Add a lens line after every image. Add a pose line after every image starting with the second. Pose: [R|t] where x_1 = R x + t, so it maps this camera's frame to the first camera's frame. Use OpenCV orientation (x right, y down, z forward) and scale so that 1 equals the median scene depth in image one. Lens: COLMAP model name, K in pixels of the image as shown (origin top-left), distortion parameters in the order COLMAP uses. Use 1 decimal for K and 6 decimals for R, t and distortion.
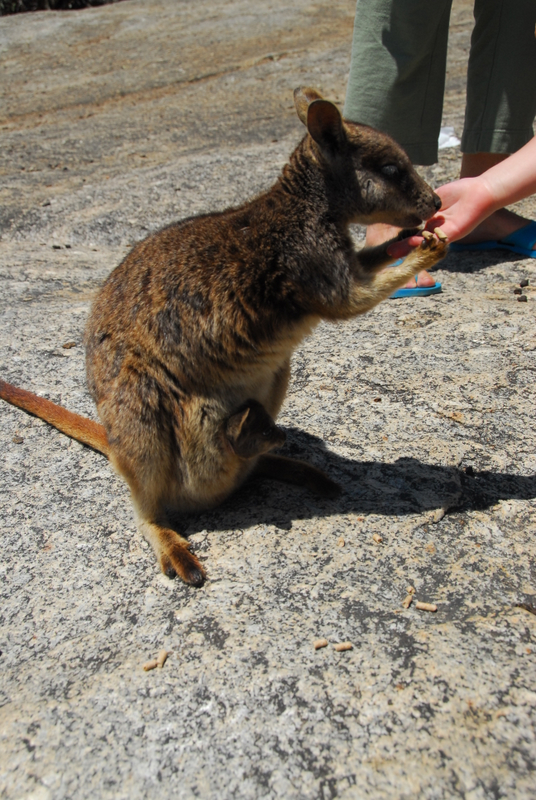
lens RADIAL K [[822.2, 0, 268.1], [0, 822.2, 401.9], [0, 0, 1]] dist [-0.007812, 0.000000]
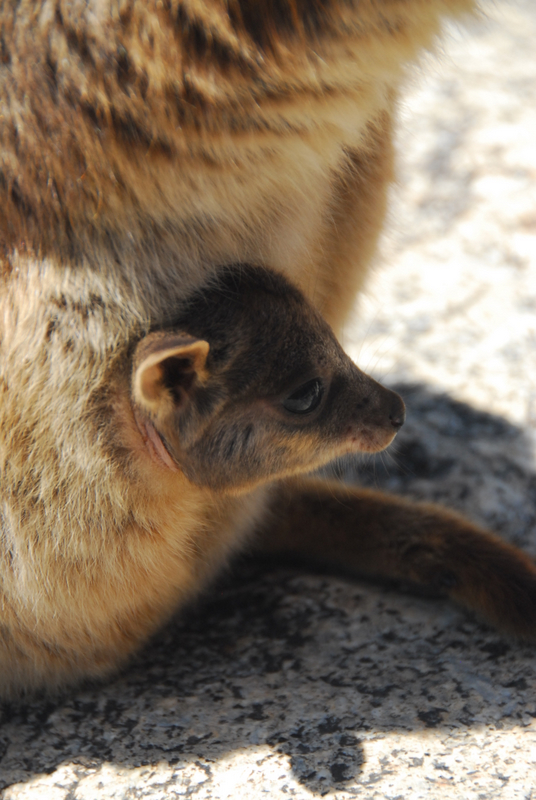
lens RADIAL K [[4498.9, 0, 267.4], [0, 4498.9, 400.1], [0, 0, 1]] dist [-0.729929, 0.000000]
pose [[0.999901, 0.002499, -0.013868, 0.006447], [-0.002180, 0.999733, 0.023006, 0.005553], [0.013922, -0.022974, 0.999639, -0.408711]]
